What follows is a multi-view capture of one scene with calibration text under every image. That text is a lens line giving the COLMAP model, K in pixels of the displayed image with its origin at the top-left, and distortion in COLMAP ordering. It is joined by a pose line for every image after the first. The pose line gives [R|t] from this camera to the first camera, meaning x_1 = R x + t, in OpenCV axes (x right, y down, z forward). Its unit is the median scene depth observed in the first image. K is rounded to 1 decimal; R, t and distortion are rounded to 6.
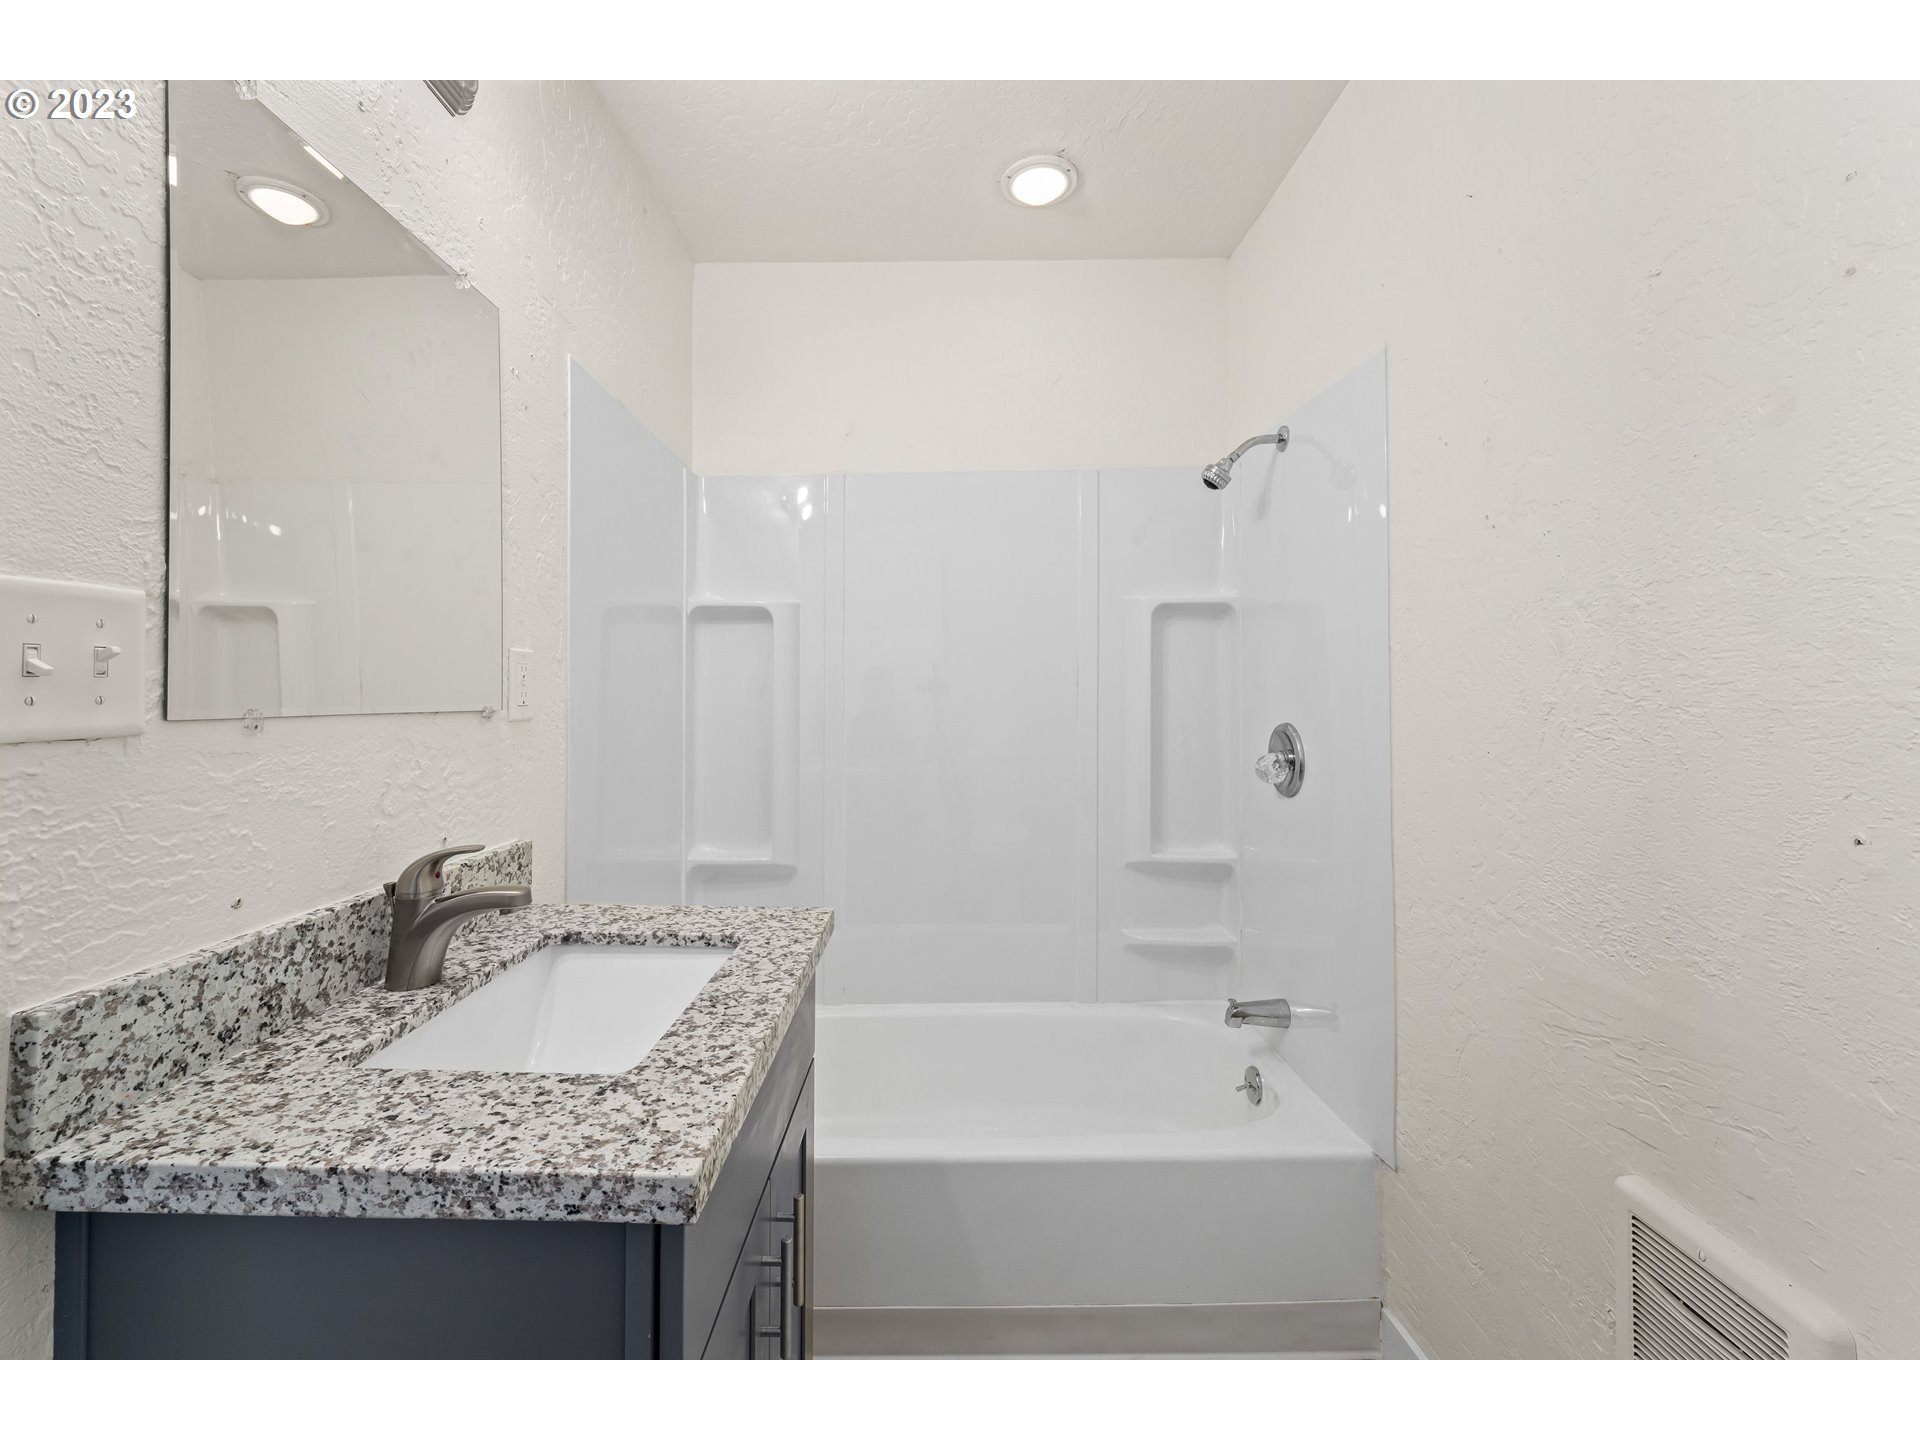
lens RADIAL K [[790.2, 0, 955.1], [0, 790.2, 690.7], [0, 0, 1]] dist [0.000245, 0.002656]
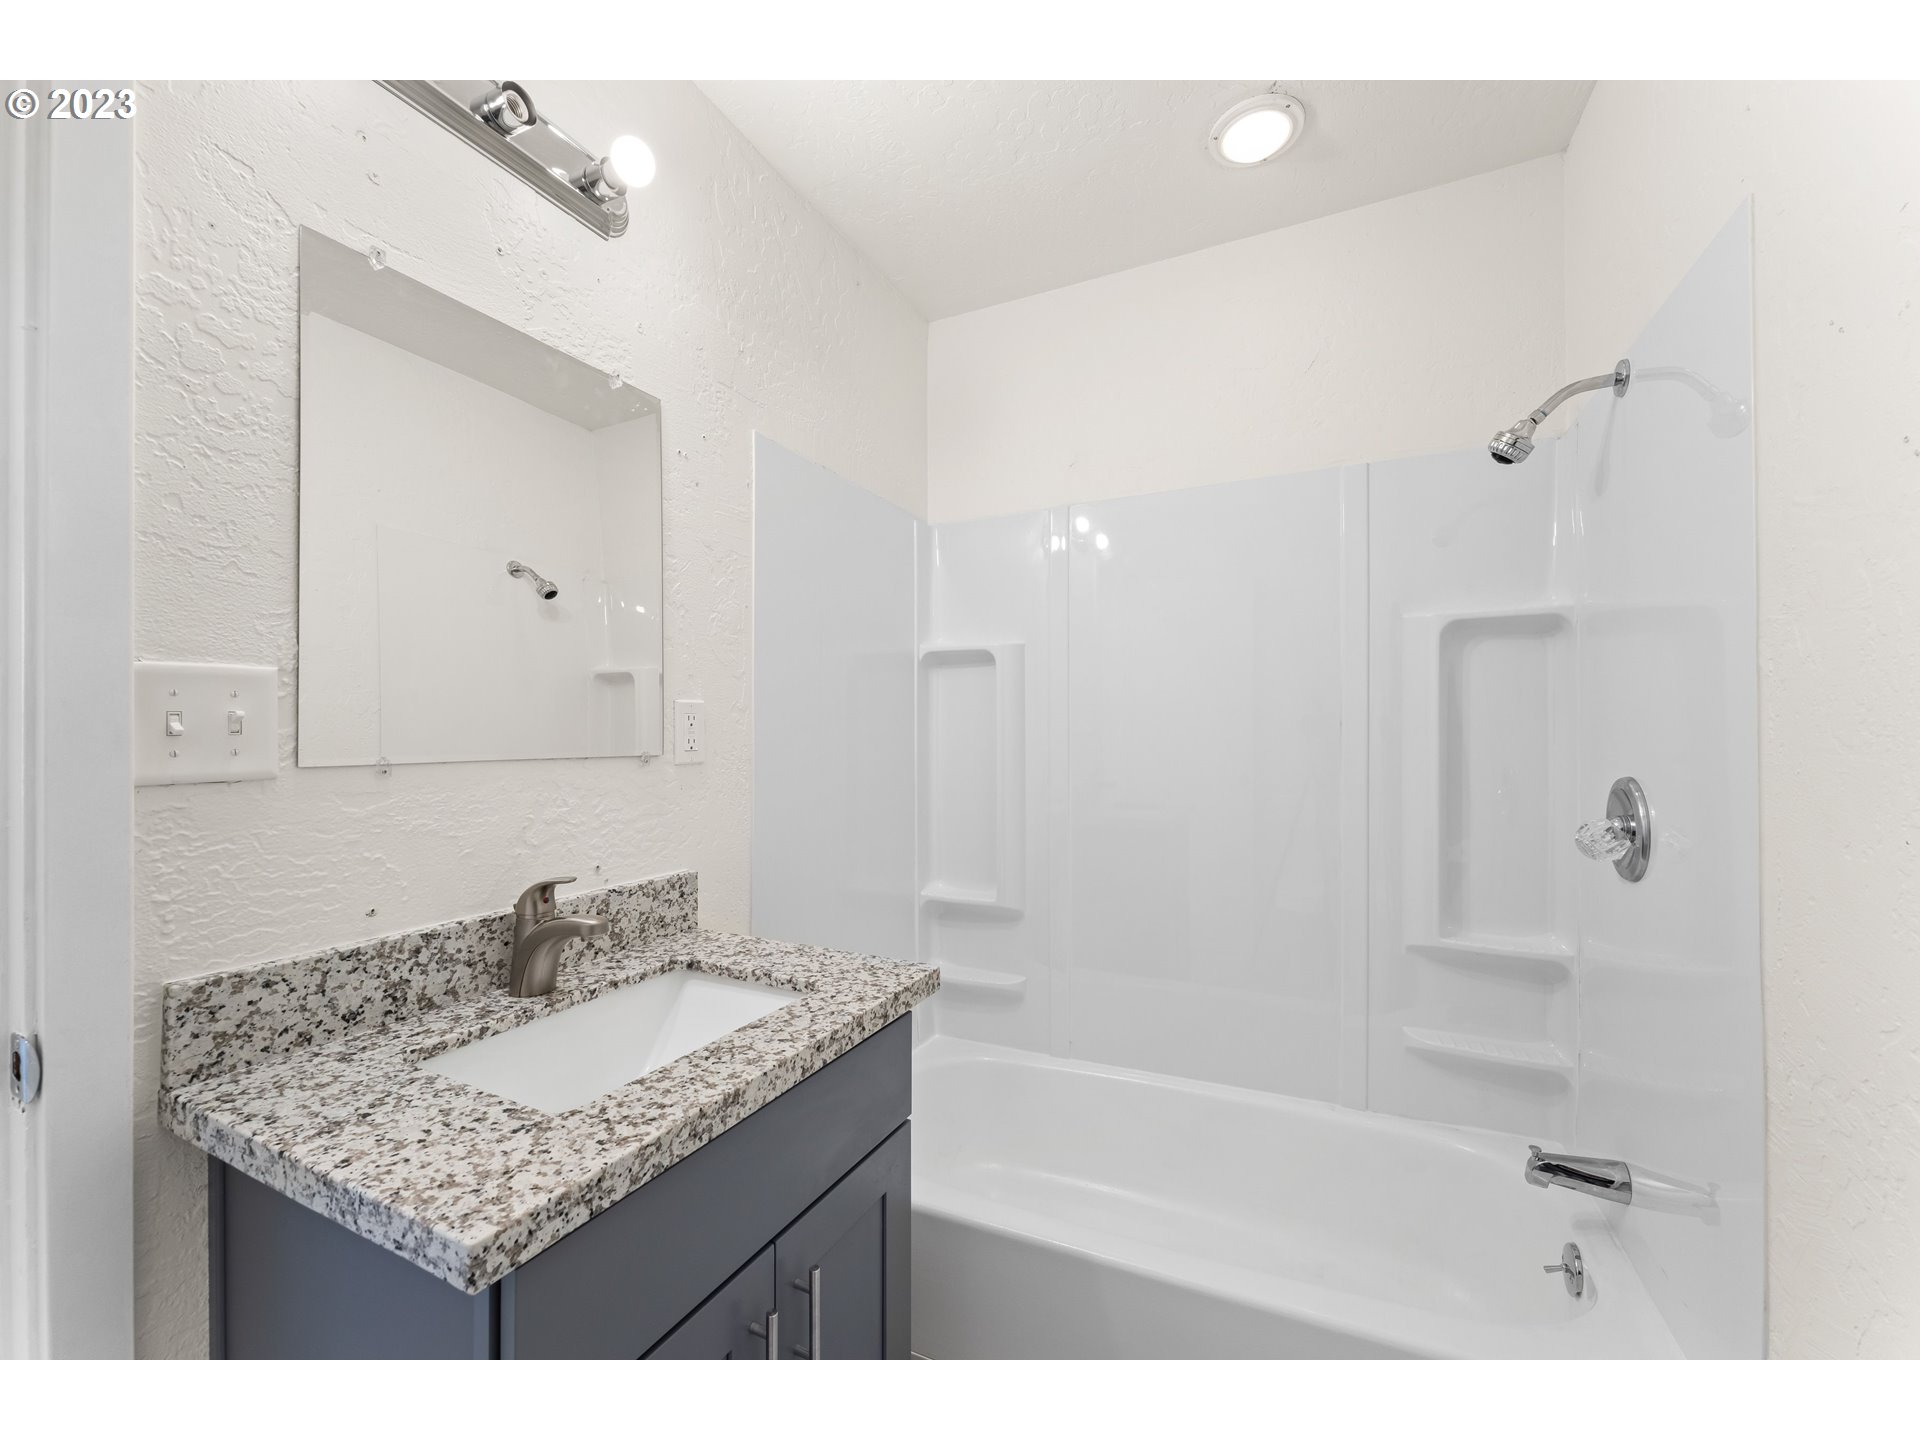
lens RADIAL K [[775.0, 0, 961.4], [0, 775.0, 732.8], [0, 0, 1]] dist [-0.001158, 0.000230]
pose [[0.903122, -0.003804, -0.429367, 0.444613], [0.006226, 0.999972, 0.004238, -0.014576], [0.429338, -0.006501, 0.903120, 0.282653]]
